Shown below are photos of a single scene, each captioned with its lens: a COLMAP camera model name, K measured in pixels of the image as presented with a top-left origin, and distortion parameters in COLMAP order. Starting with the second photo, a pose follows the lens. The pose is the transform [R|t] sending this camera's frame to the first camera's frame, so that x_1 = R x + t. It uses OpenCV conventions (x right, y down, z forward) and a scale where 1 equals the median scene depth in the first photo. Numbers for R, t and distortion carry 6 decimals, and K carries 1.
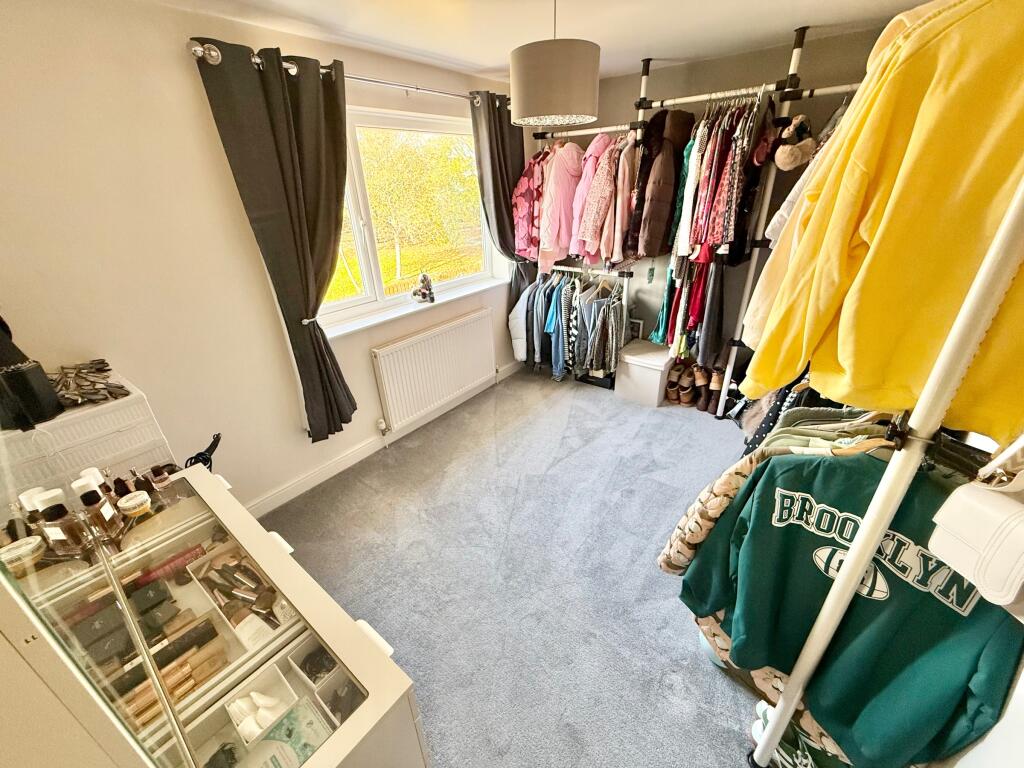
lens RADIAL K [[408.8, 0, 508.6], [0, 408.8, 379.3], [0, 0, 1]] dist [0.003452, 0.002517]
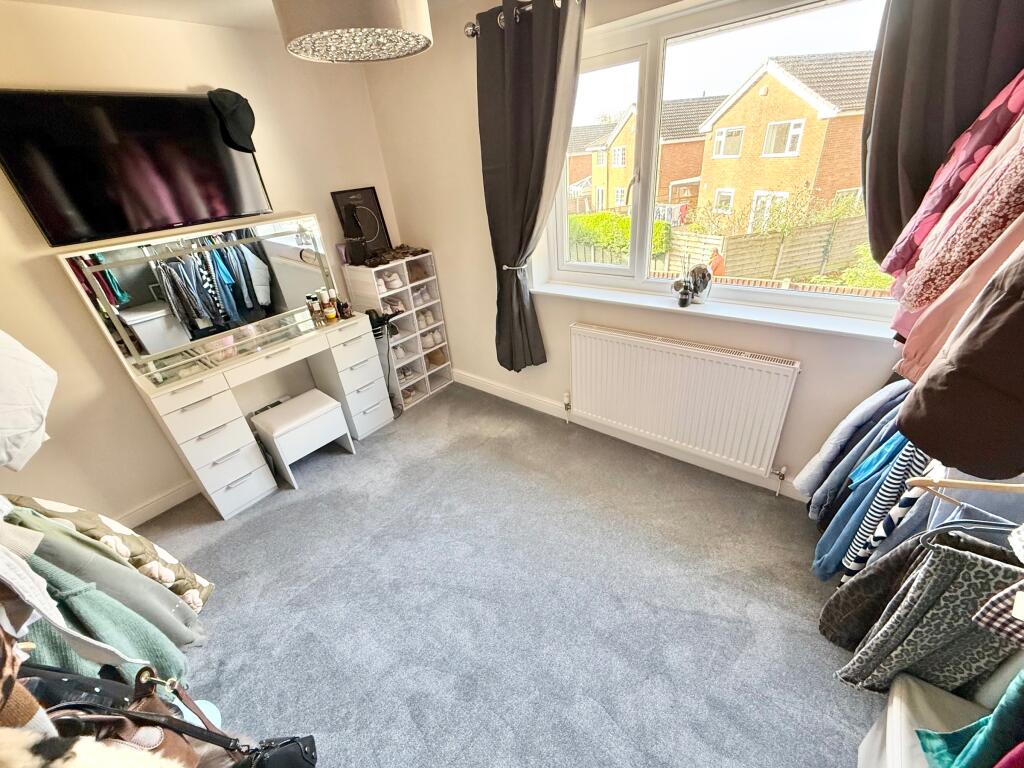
lens RADIAL K [[408.8, 0, 509.4], [0, 408.8, 381.7], [0, 0, 1]] dist [0.003452, 0.002517]
pose [[-0.009577, 0.512271, -0.858770, 0.471915], [-0.348596, 0.803224, 0.483024, -0.321150], [0.937224, 0.303990, 0.170883, 0.665654]]
